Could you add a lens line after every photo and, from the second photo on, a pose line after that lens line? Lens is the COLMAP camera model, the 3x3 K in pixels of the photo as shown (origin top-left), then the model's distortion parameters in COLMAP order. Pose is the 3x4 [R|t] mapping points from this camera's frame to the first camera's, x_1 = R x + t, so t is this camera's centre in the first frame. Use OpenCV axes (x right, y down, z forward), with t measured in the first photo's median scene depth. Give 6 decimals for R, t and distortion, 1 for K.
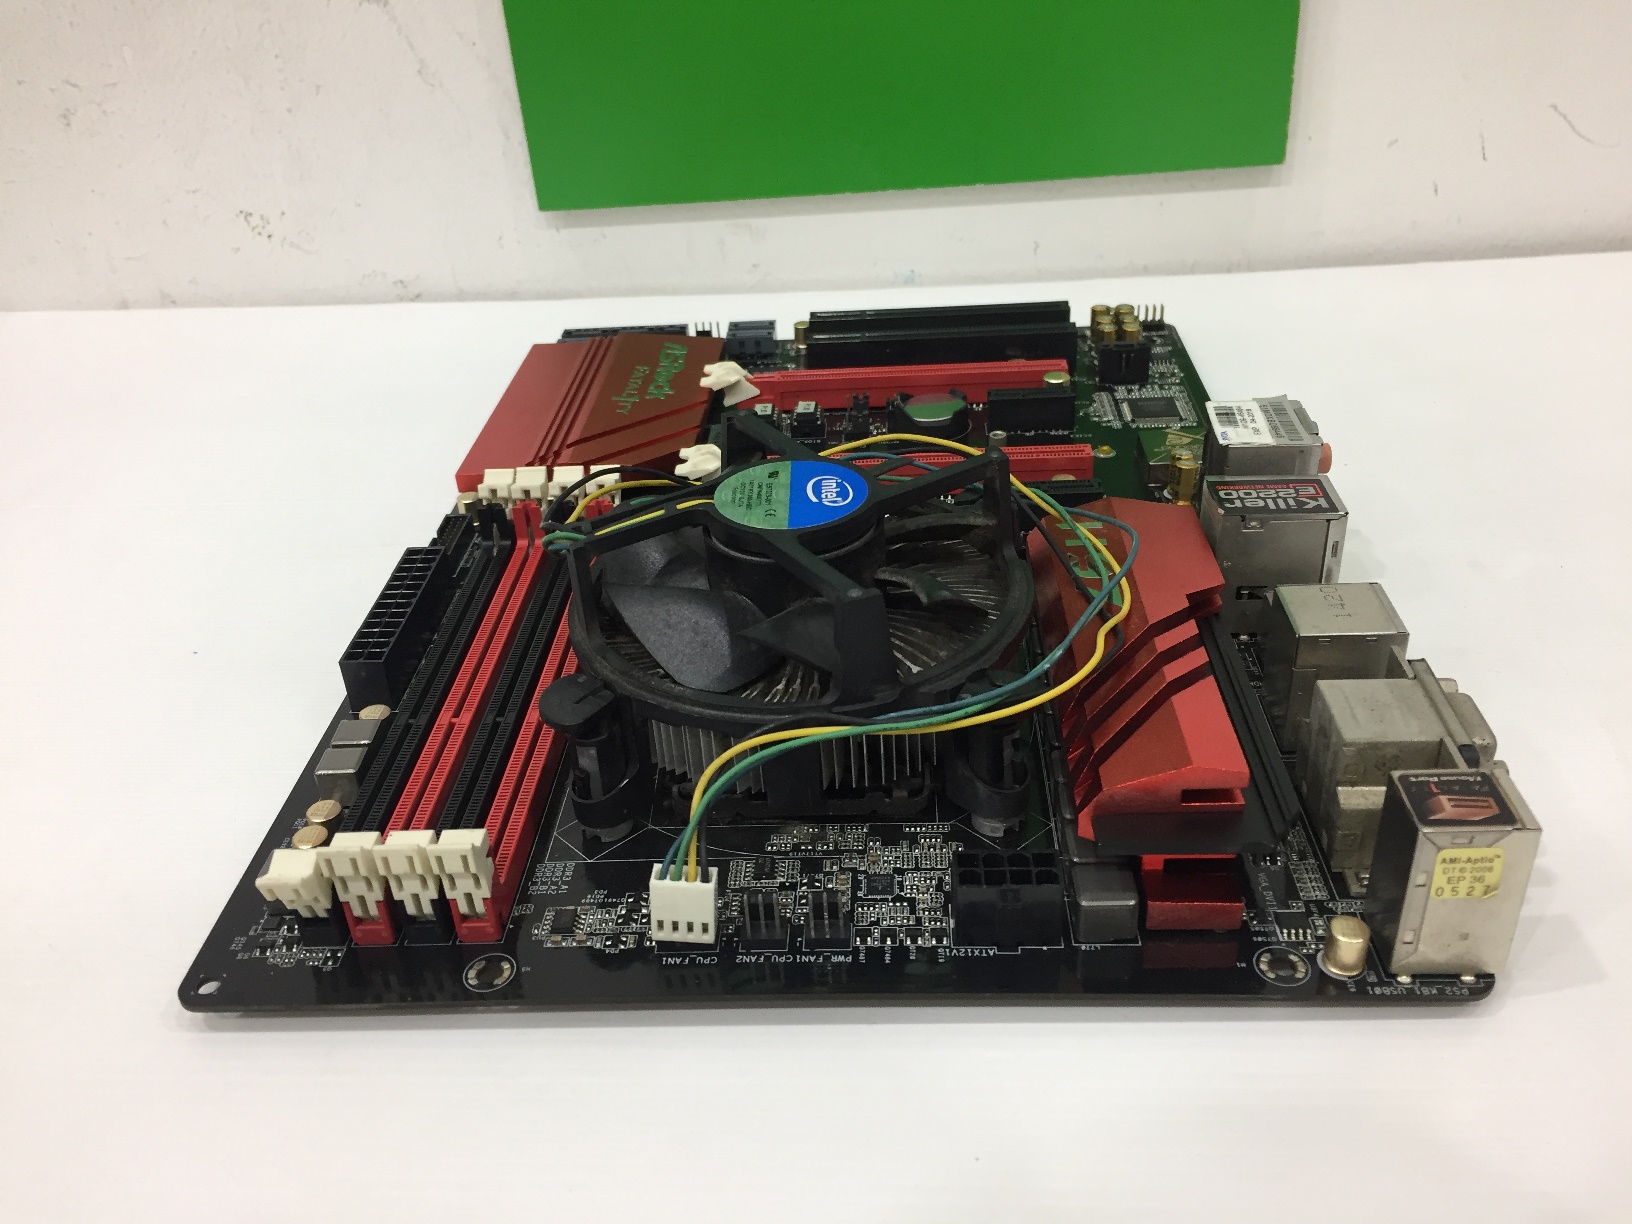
lens RADIAL K [[1421.4, 0, 815.3], [0, 1421.4, 605.9], [0, 0, 1]] dist [0.060702, -0.059783]
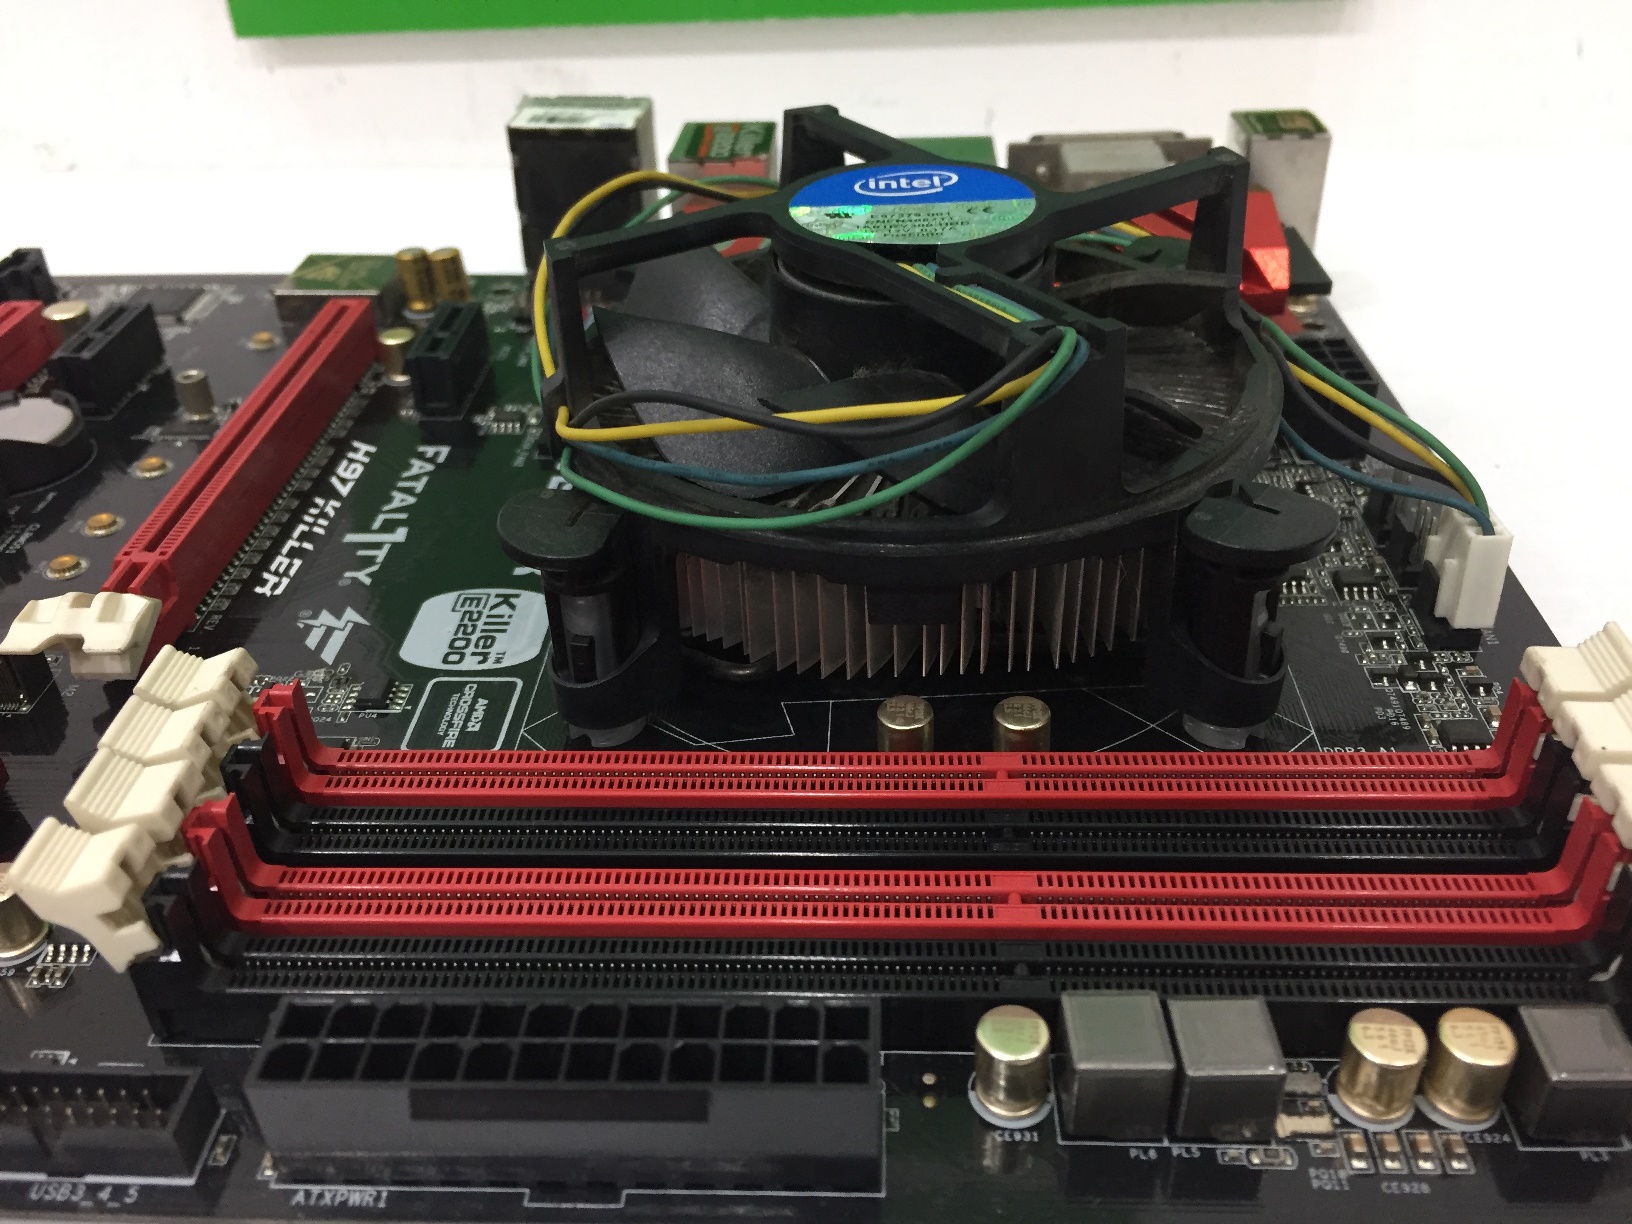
lens RADIAL K [[1441.3, 0, 816.0], [0, 1441.3, 612.0], [0, 0, 1]] dist [0.056734, -0.094538]
pose [[0.002542, -0.512730, 0.858546, -0.579745], [0.542176, 0.722114, 0.429646, -0.217158], [-0.840261, 0.464391, 0.279826, 0.833715]]
